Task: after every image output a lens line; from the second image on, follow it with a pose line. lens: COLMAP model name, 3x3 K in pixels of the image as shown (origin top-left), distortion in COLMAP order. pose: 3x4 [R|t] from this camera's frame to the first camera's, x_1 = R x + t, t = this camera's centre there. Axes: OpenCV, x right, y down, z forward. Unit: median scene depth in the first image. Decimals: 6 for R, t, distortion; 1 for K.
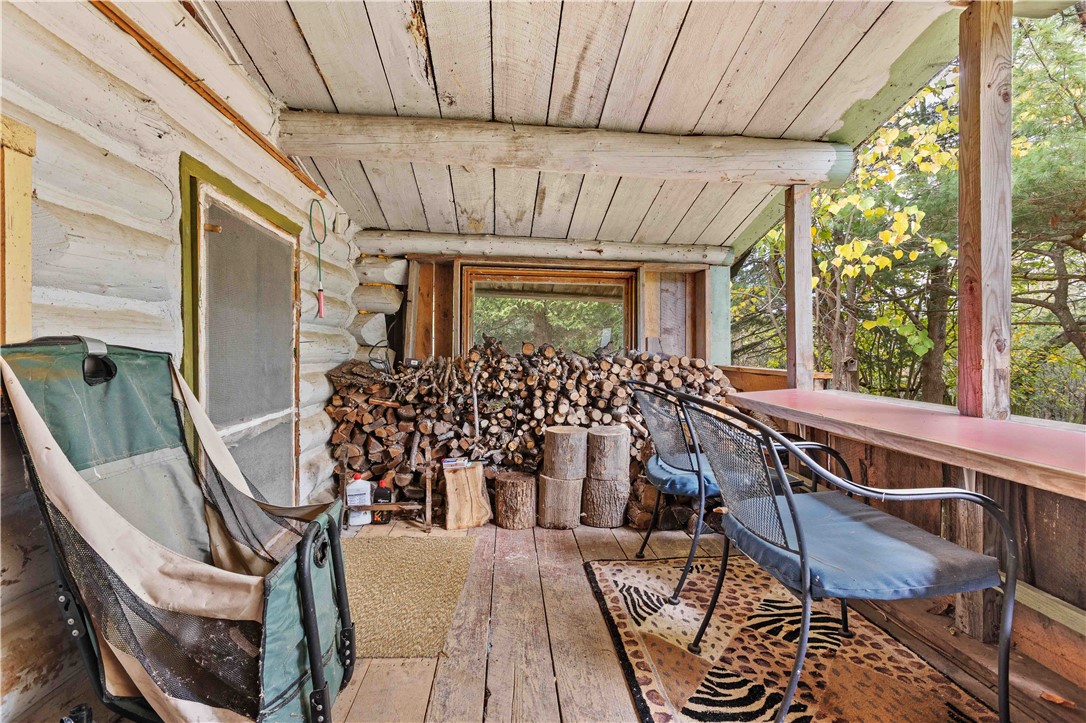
lens RADIAL K [[493.2, 0, 543.8], [0, 493.2, 356.3], [0, 0, 1]] dist [-0.000807, 0.000790]
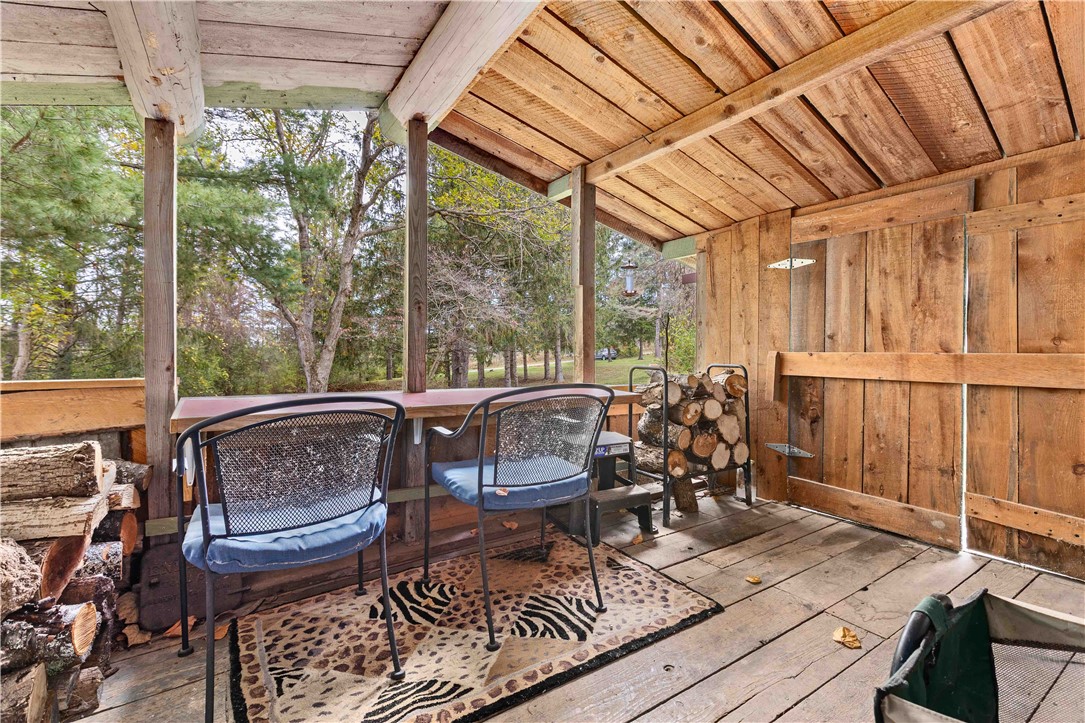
lens RADIAL K [[492.8, 0, 541.0], [0, 492.8, 355.0], [0, 0, 1]] dist [-0.000807, 0.000790]
pose [[-0.497530, -0.006869, 0.867420, -0.595401], [0.009963, 0.999857, 0.013632, -0.008056], [-0.867390, 0.015425, -0.497390, 1.386333]]
